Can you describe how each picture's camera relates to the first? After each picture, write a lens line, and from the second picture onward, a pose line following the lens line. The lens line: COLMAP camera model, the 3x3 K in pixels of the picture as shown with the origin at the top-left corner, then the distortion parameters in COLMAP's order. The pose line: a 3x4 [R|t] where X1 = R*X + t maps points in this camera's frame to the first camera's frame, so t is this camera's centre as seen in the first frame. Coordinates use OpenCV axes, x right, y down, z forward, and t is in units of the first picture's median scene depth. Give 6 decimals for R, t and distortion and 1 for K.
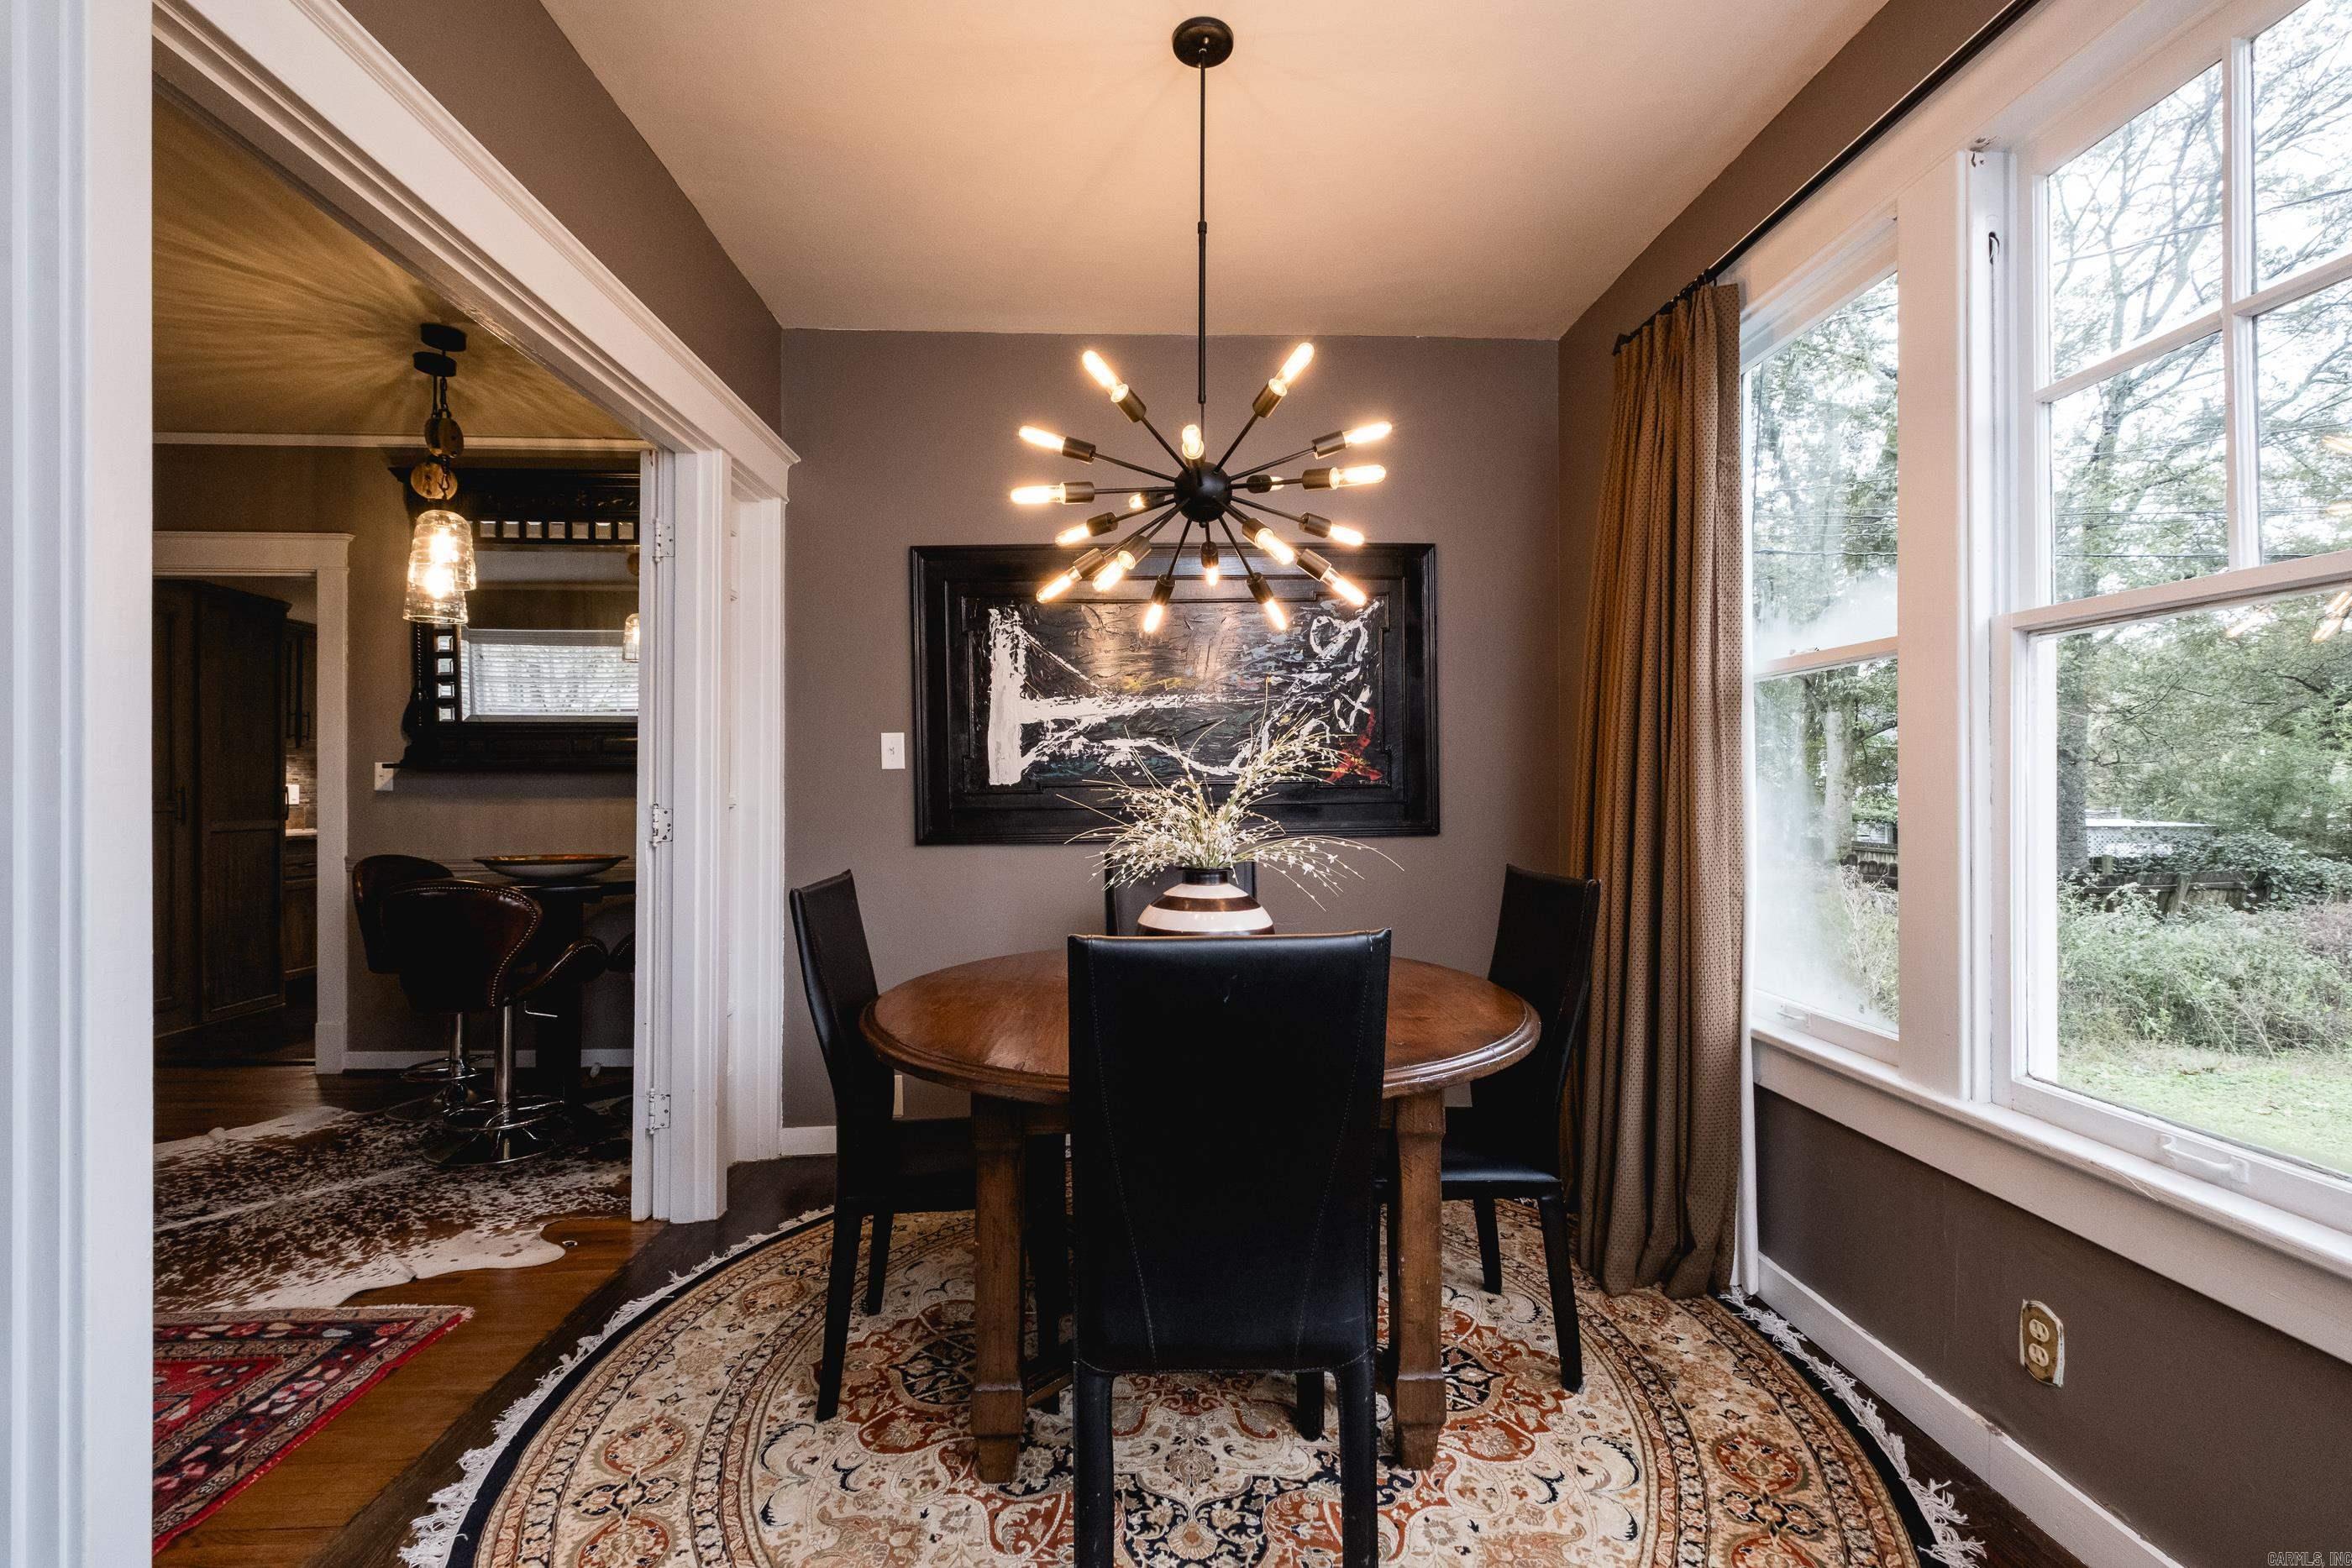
lens RADIAL K [[1011.8, 0, 1200.1], [0, 1011.8, 780.2], [0, 0, 1]] dist [0.004636, -0.004704]
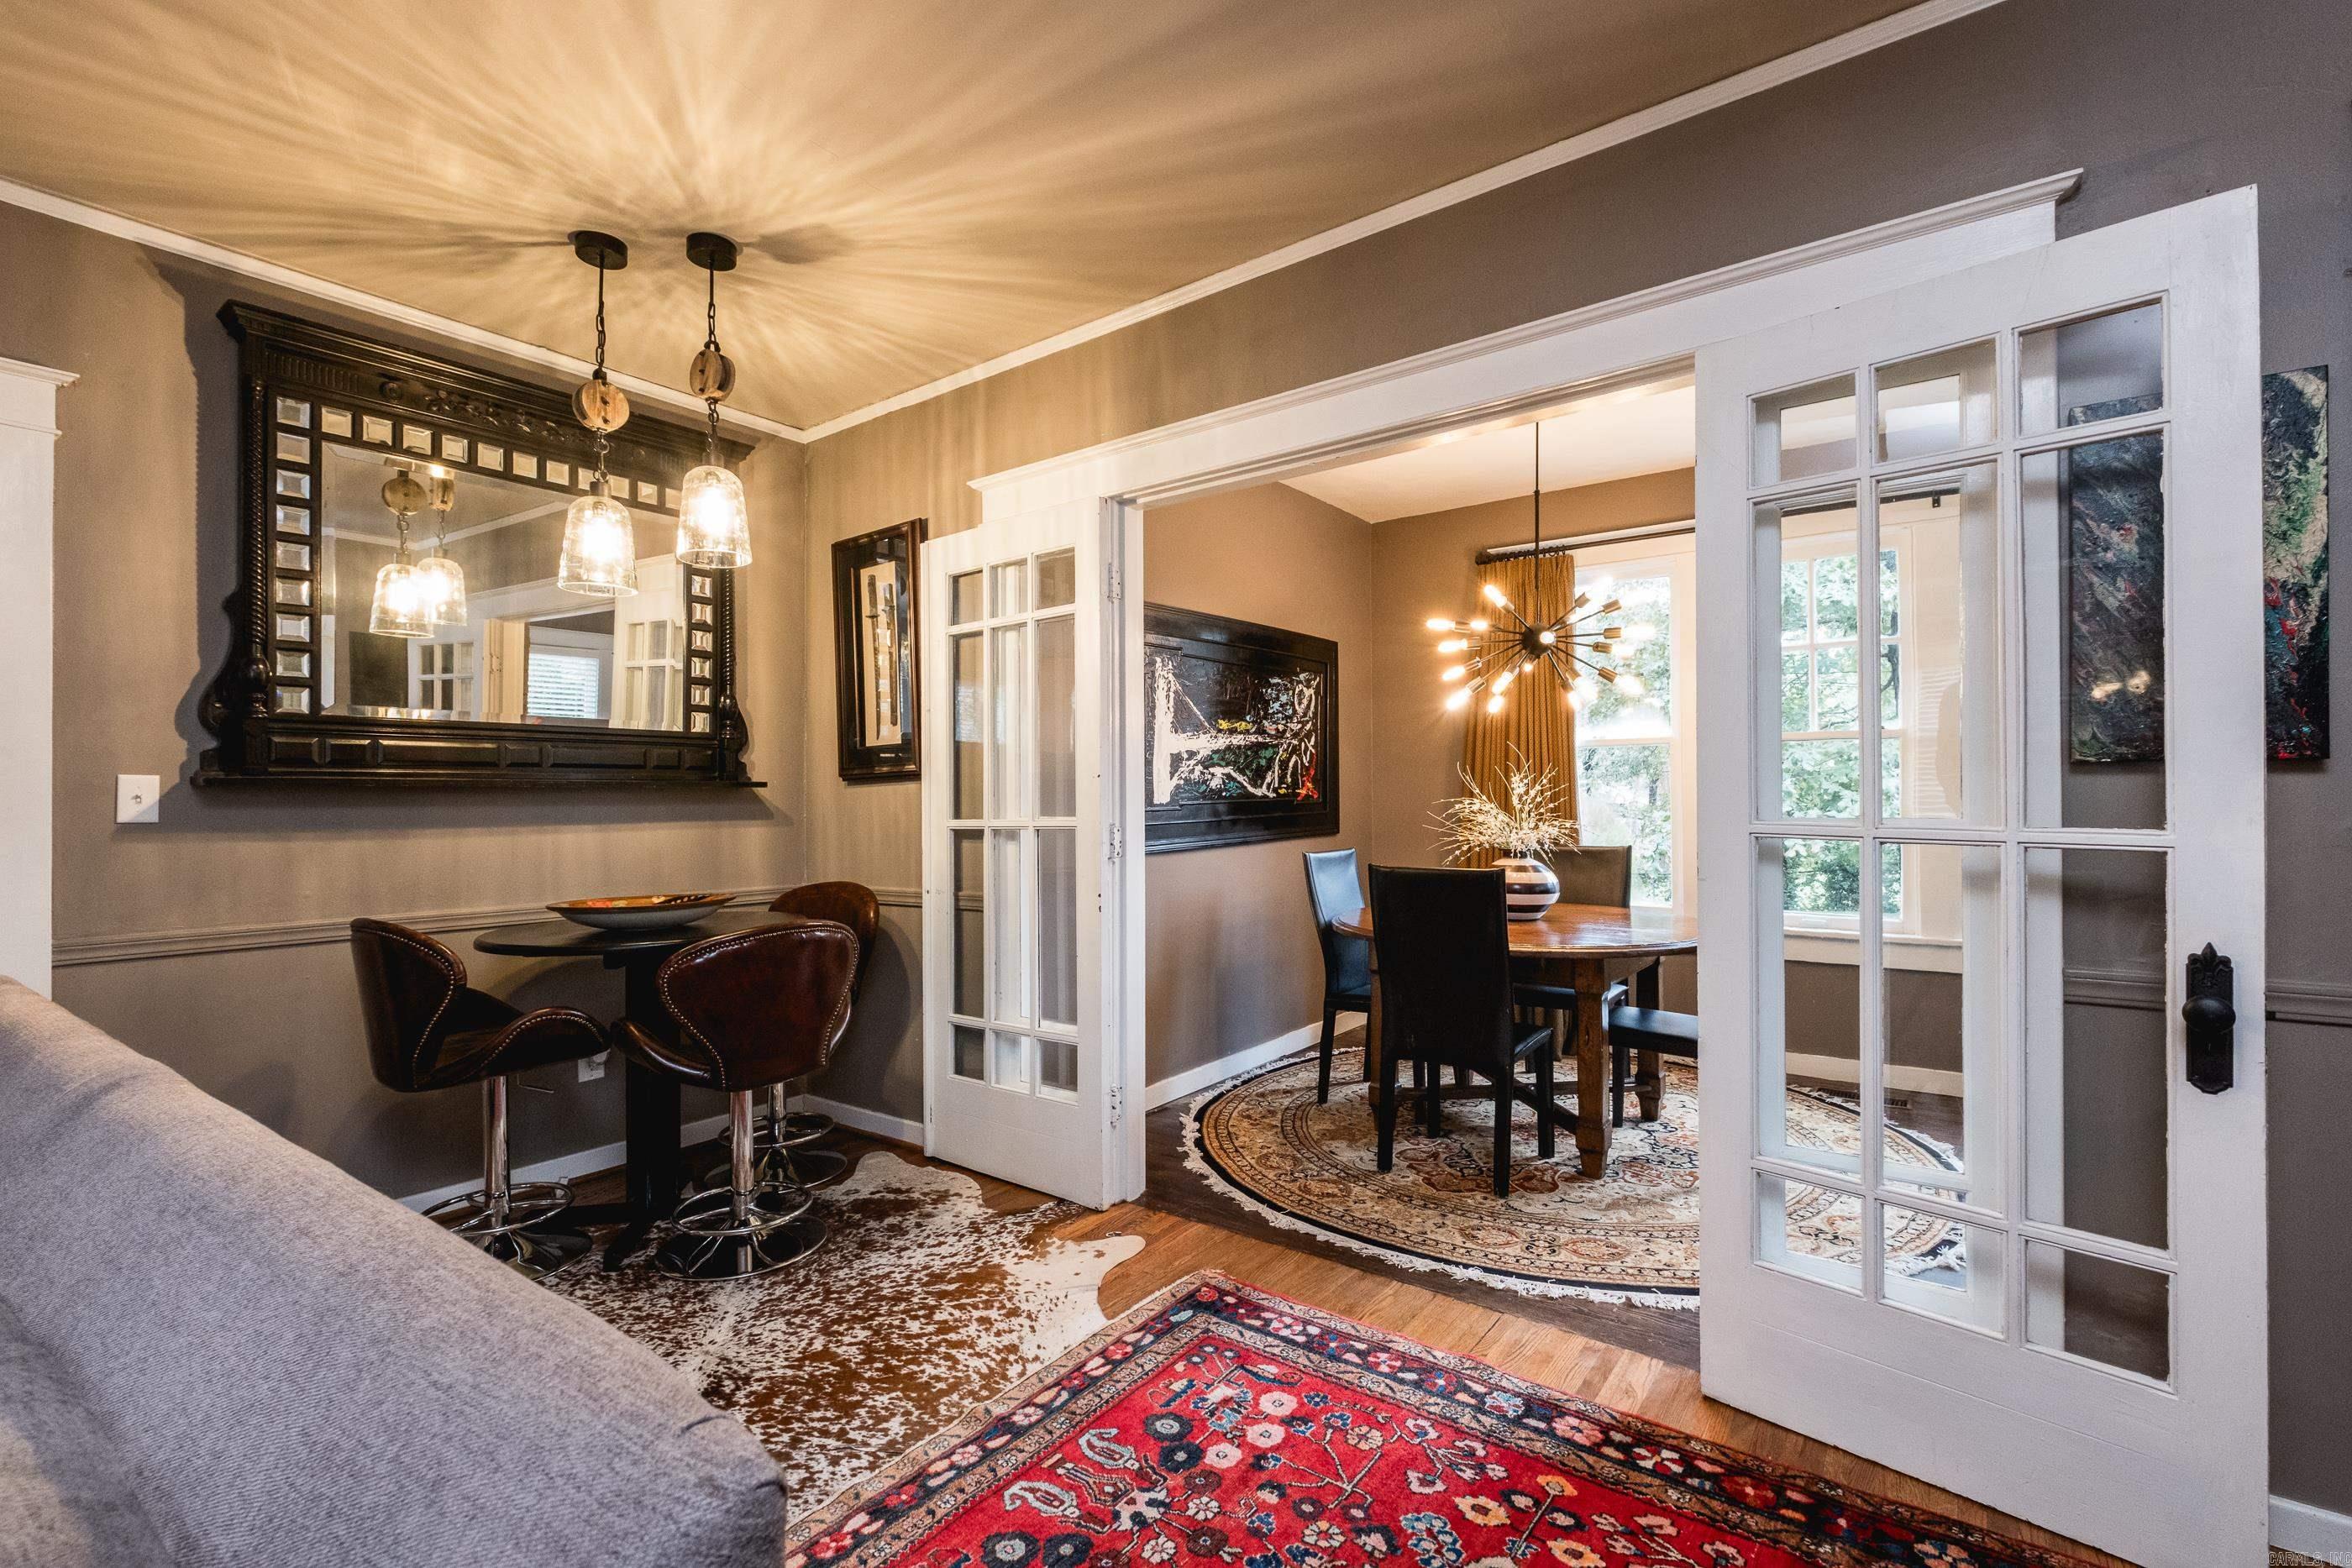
lens RADIAL K [[1029.6, 0, 1176.0], [0, 1029.6, 784.0], [0, 0, 1]] dist [0.001196, -0.000336]
pose [[0.646848, 0.006110, 0.762595, -1.614921], [0.001911, 0.999952, -0.009633, -0.009831], [-0.762617, 0.007688, 0.646805, 0.275860]]
